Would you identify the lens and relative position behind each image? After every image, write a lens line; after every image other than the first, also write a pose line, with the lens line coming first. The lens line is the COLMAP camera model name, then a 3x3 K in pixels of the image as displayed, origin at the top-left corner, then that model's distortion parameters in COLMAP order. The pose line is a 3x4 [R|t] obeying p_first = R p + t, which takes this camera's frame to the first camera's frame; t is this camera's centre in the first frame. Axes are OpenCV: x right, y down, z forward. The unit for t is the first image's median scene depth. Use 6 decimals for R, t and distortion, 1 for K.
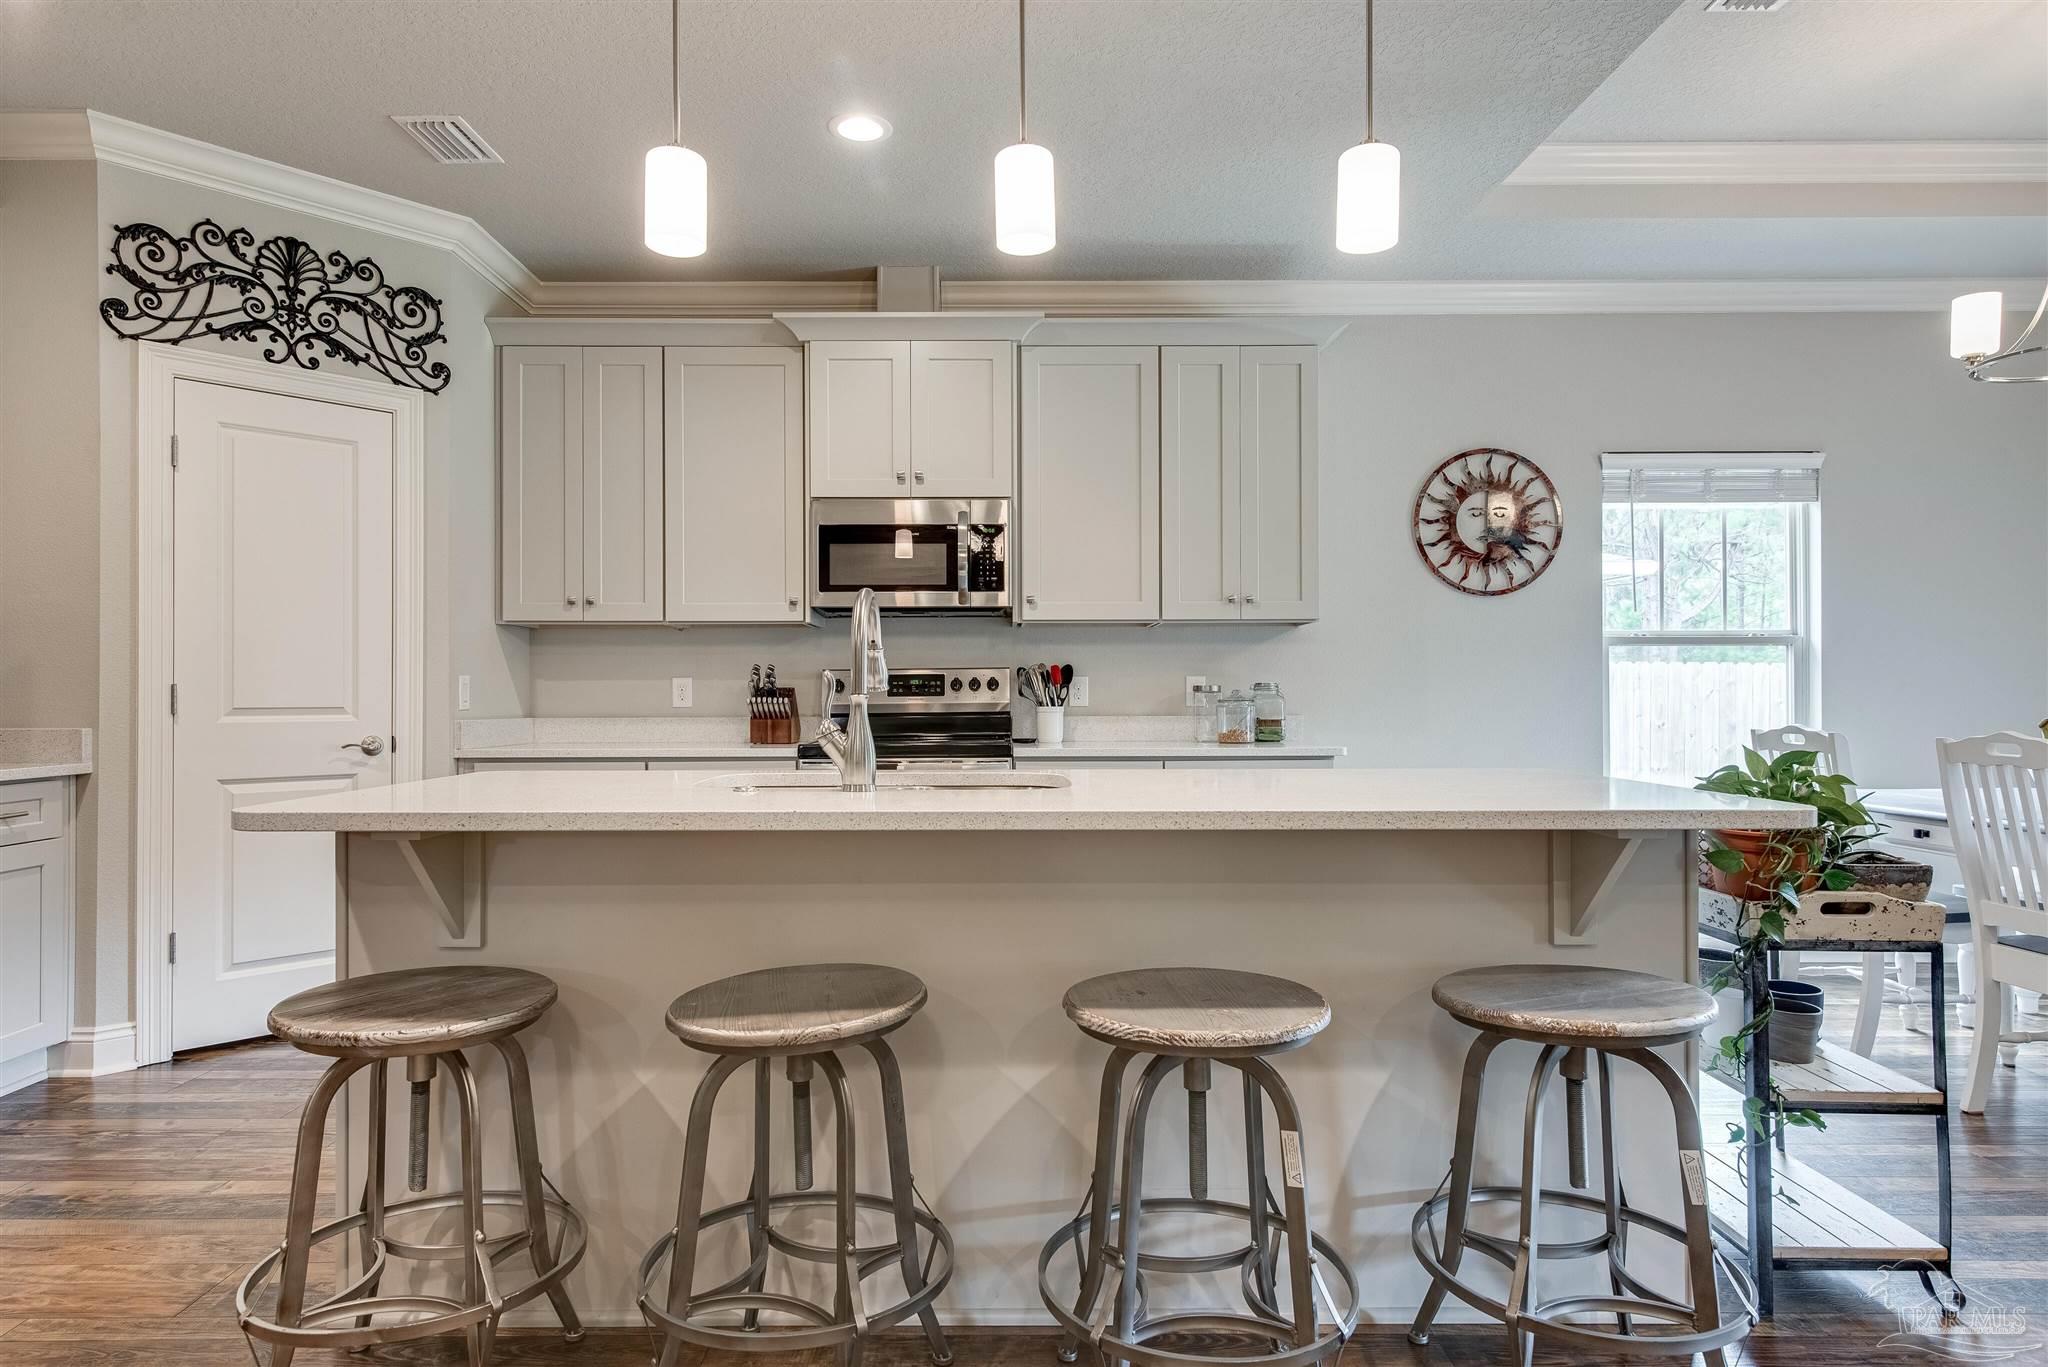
lens RADIAL K [[1180.2, 0, 1002.9], [0, 1180.2, 689.7], [0, 0, 1]] dist [0.006580, 0.000136]
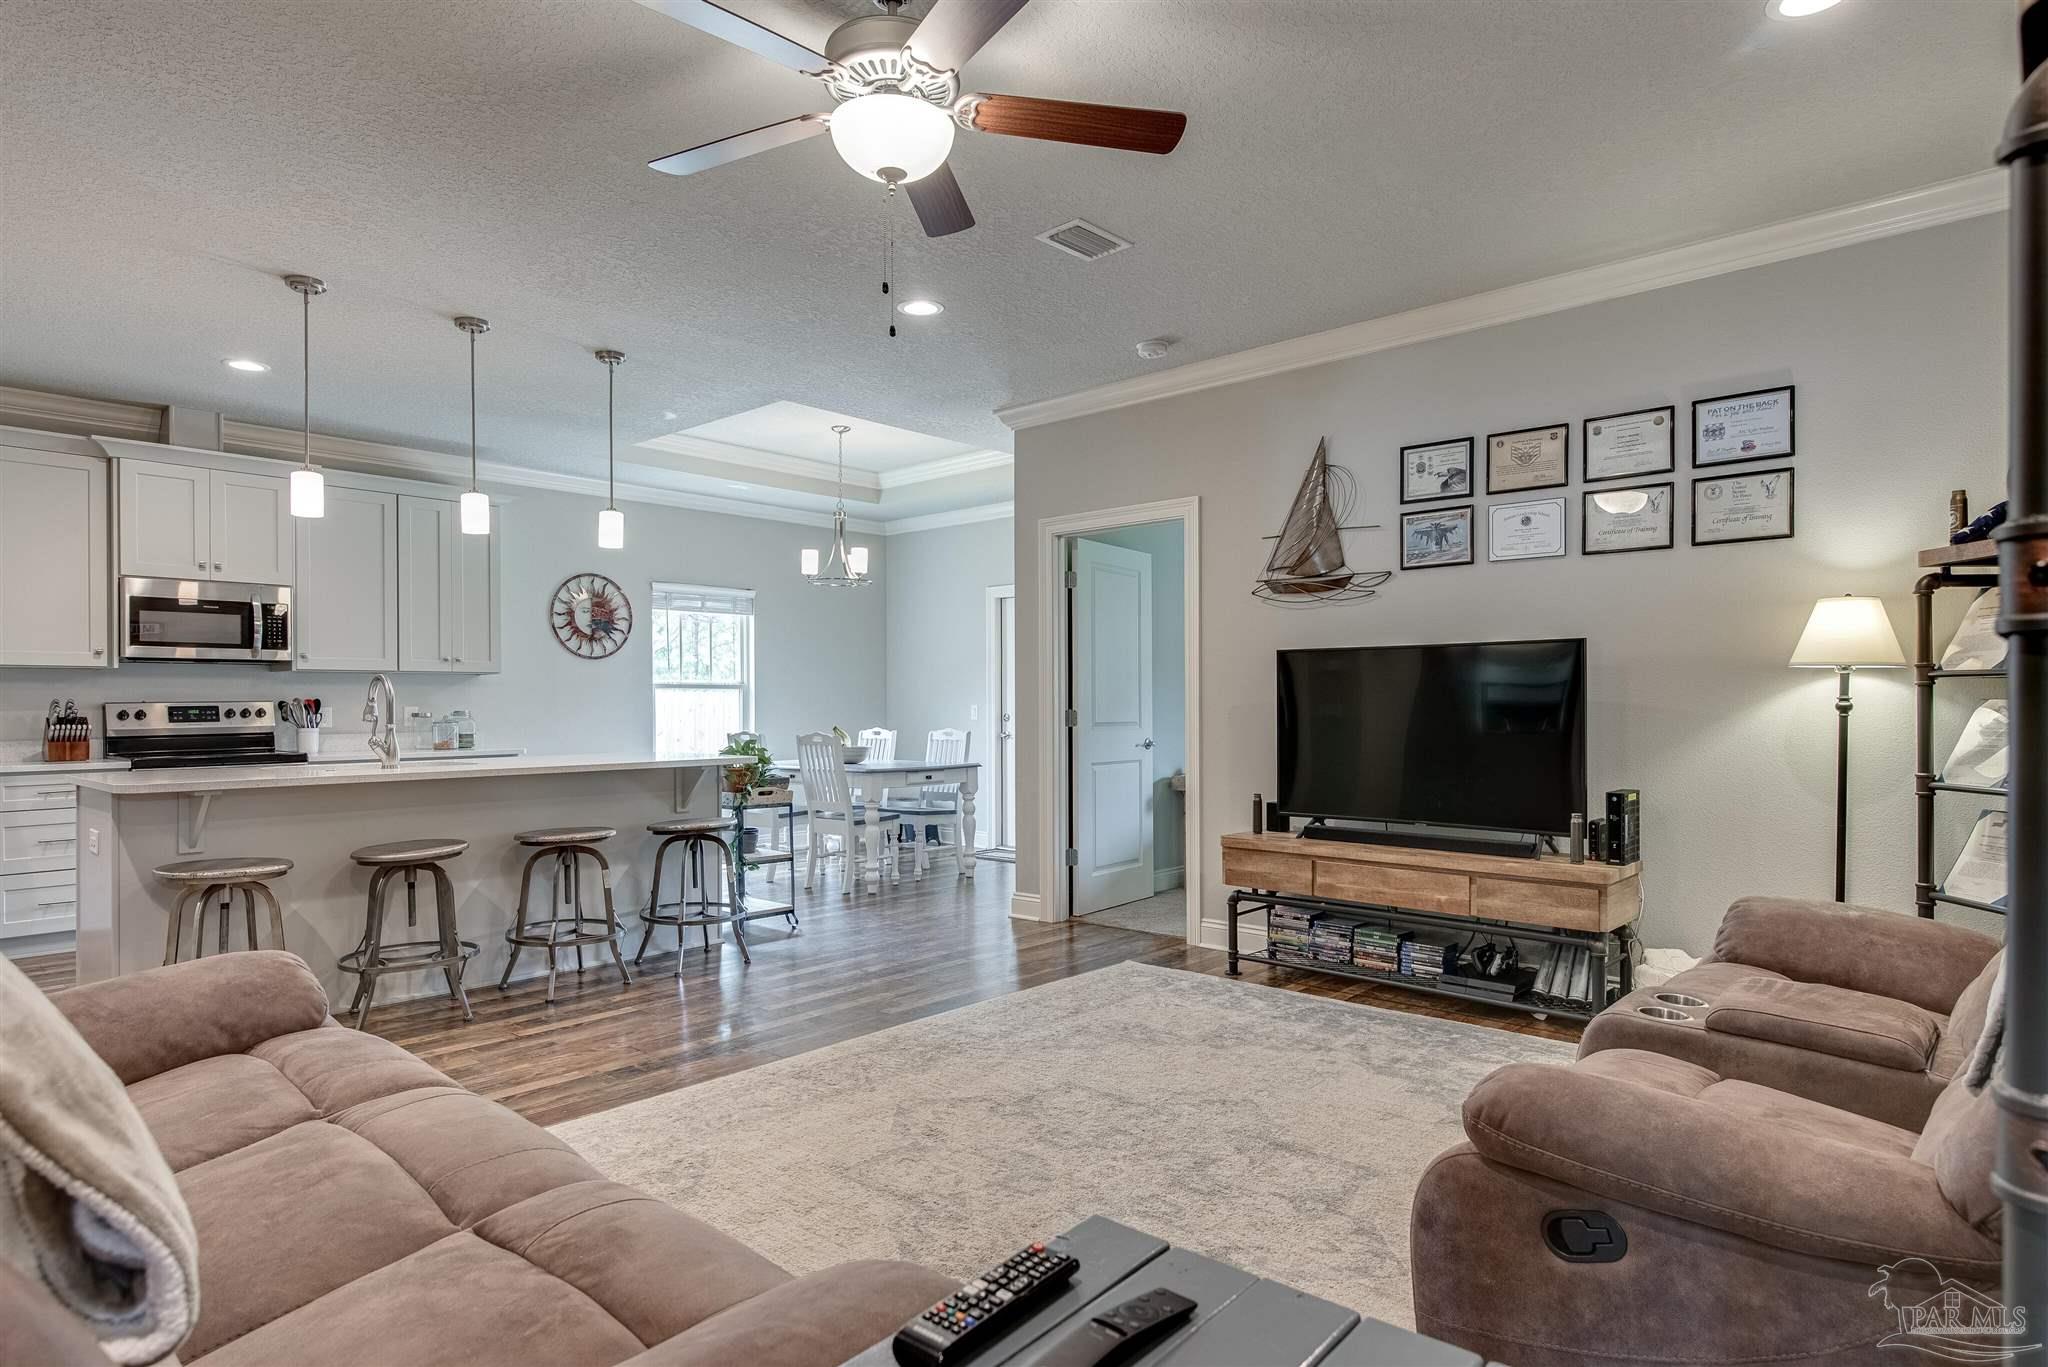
lens RADIAL K [[1144.1, 0, 1019.9], [0, 1144.1, 689.2], [0, 0, 1]] dist [0.007186, -0.000813]
pose [[0.668468, 0.008067, 0.743697, -0.488769], [0.000856, 0.999932, -0.011616, -0.018970], [-0.743741, 0.008402, 0.668416, -0.682907]]
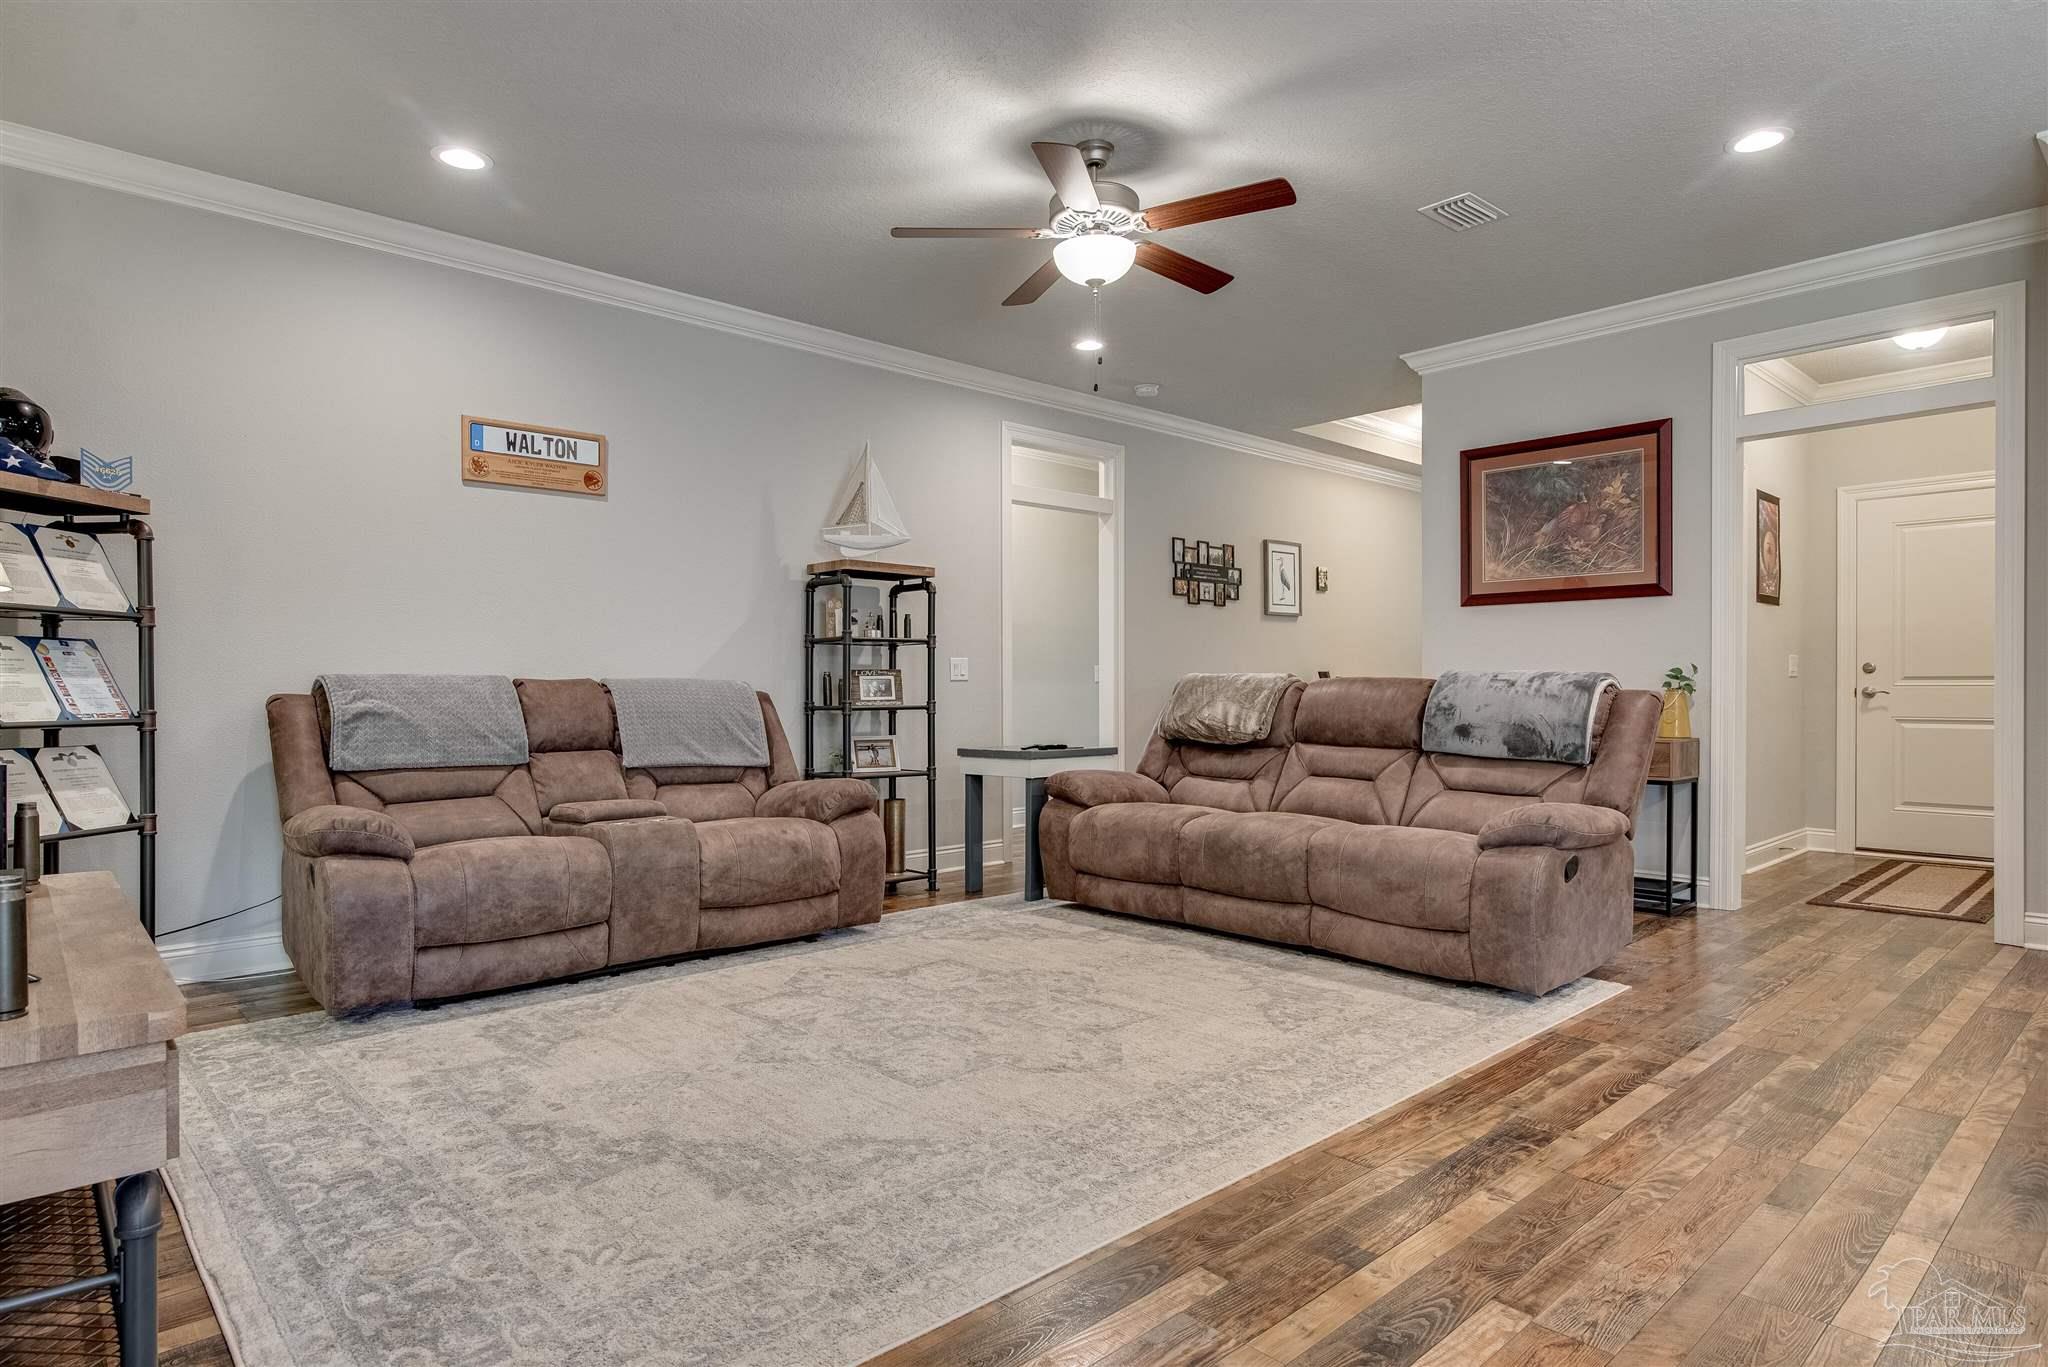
lens RADIAL K [[1131.2, 0, 1024.0], [0, 1131.2, 683.5], [0, 0, 1]] dist [0.004676, 0.000285]
pose [[-0.733778, 0.003330, -0.679381, 0.592759], [0.008610, 0.999953, -0.004397, 0.022797], [0.679335, -0.009076, -0.733773, 0.413065]]
